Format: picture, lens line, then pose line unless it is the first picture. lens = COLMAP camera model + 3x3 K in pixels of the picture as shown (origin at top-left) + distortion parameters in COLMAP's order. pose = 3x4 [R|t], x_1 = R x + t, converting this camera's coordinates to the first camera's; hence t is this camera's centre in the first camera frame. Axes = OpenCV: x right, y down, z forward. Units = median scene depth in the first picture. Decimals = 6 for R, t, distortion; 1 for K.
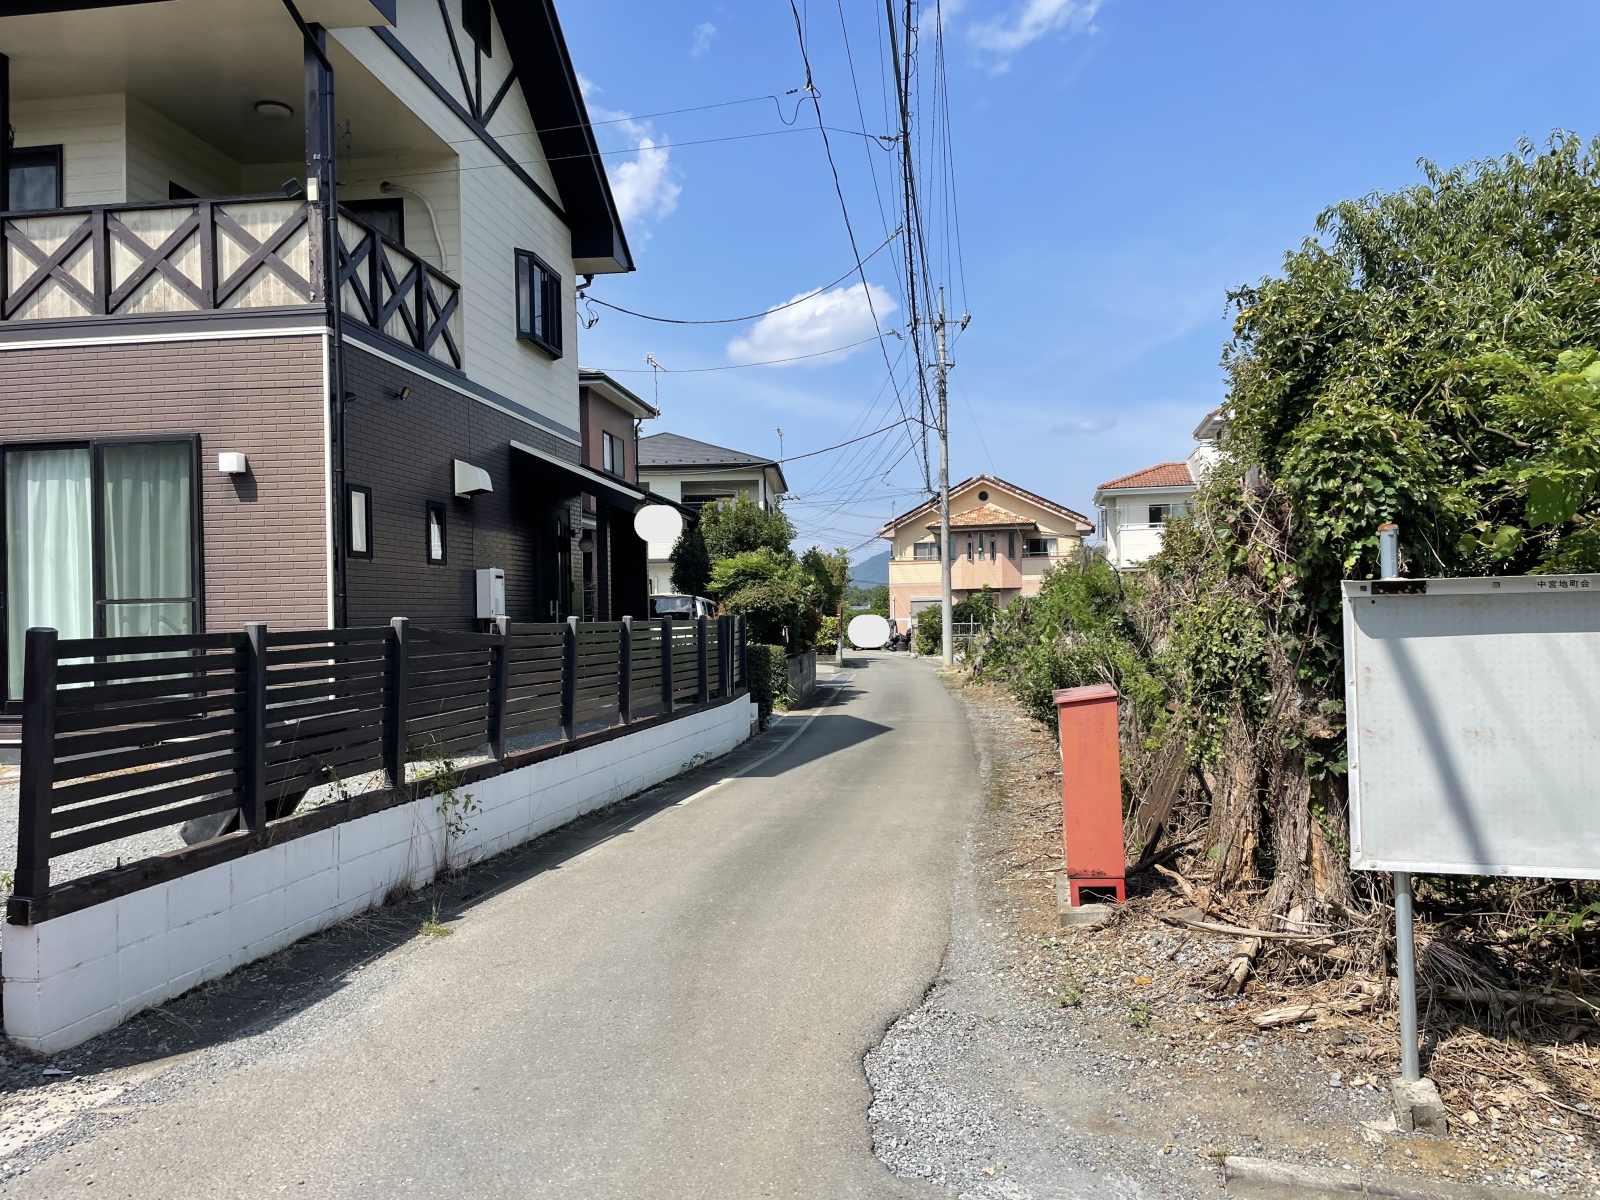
lens RADIAL K [[1207.6, 0, 818.2], [0, 1207.6, 599.7], [0, 0, 1]] dist [0.097837, -0.127803]
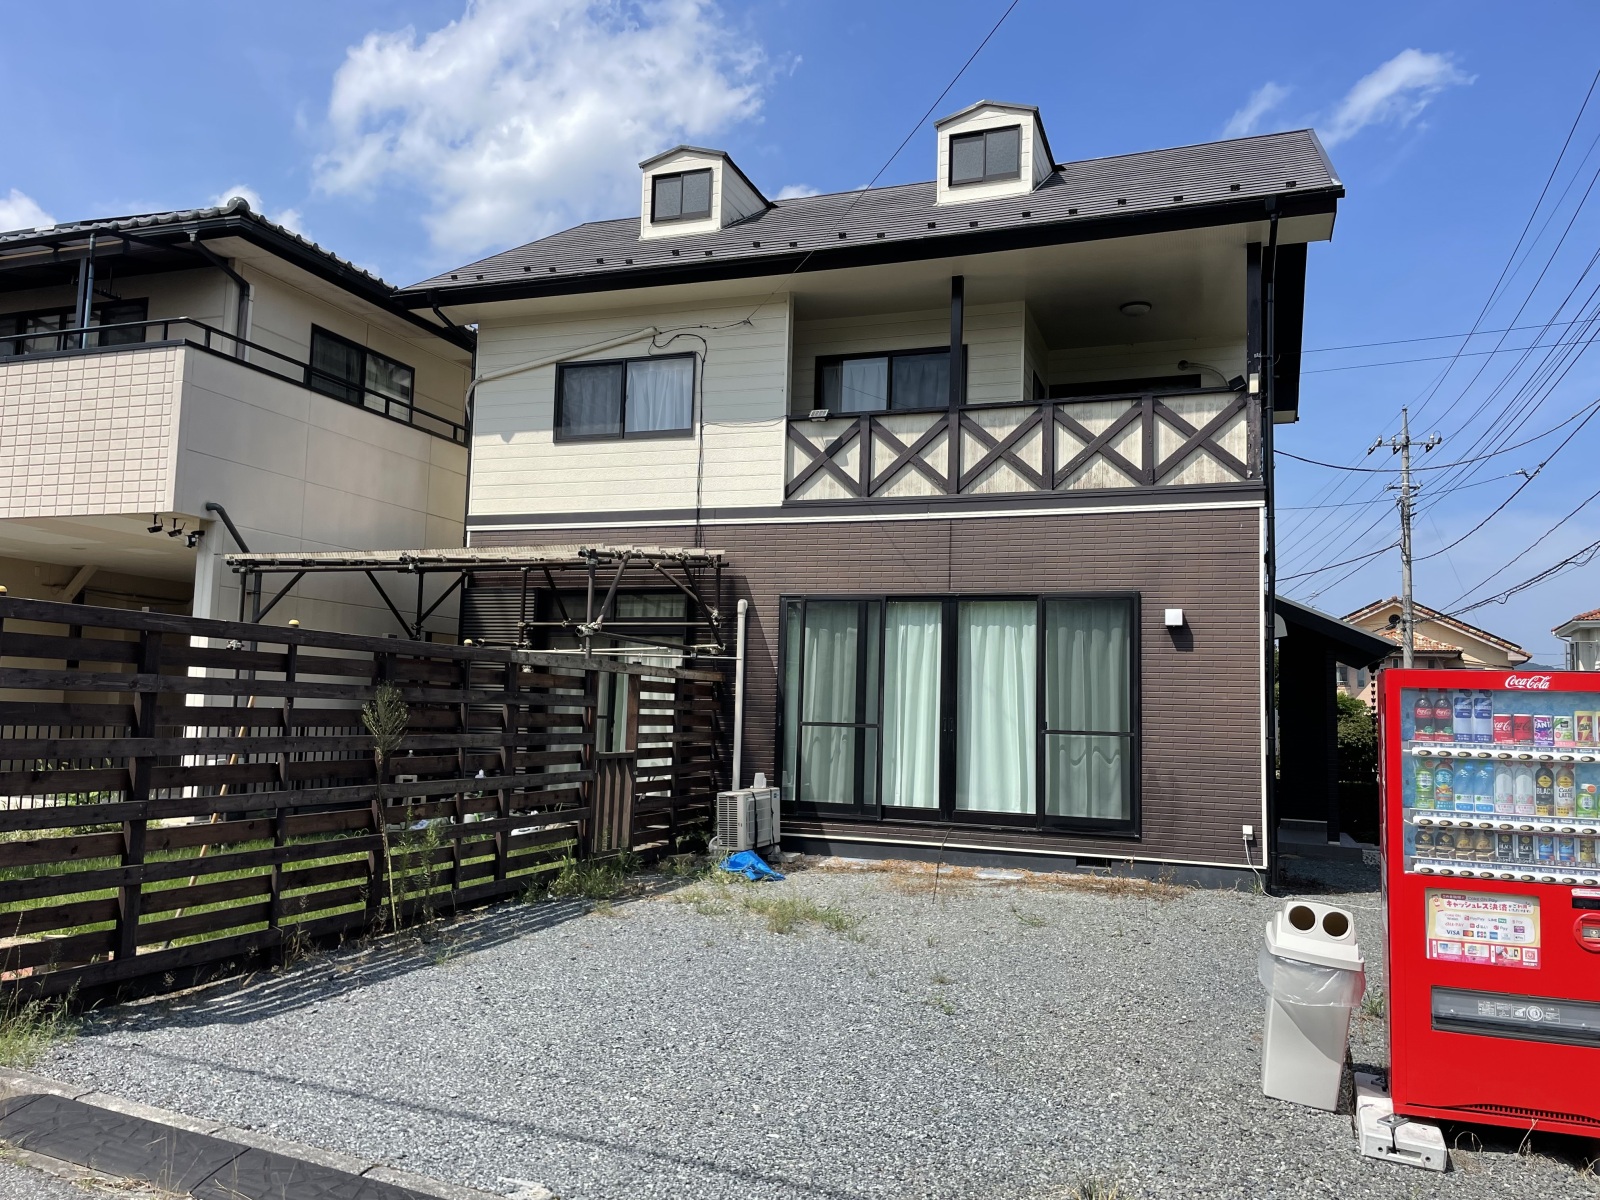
lens RADIAL K [[1207.6, 0, 794.6], [0, 1207.6, 601.0], [0, 0, 1]] dist [0.097837, -0.127803]
pose [[0.970338, 0.026072, -0.240344, -0.536685], [-0.046339, 0.995792, -0.079062, -0.019397], [0.237271, 0.087854, 0.967463, -0.191271]]
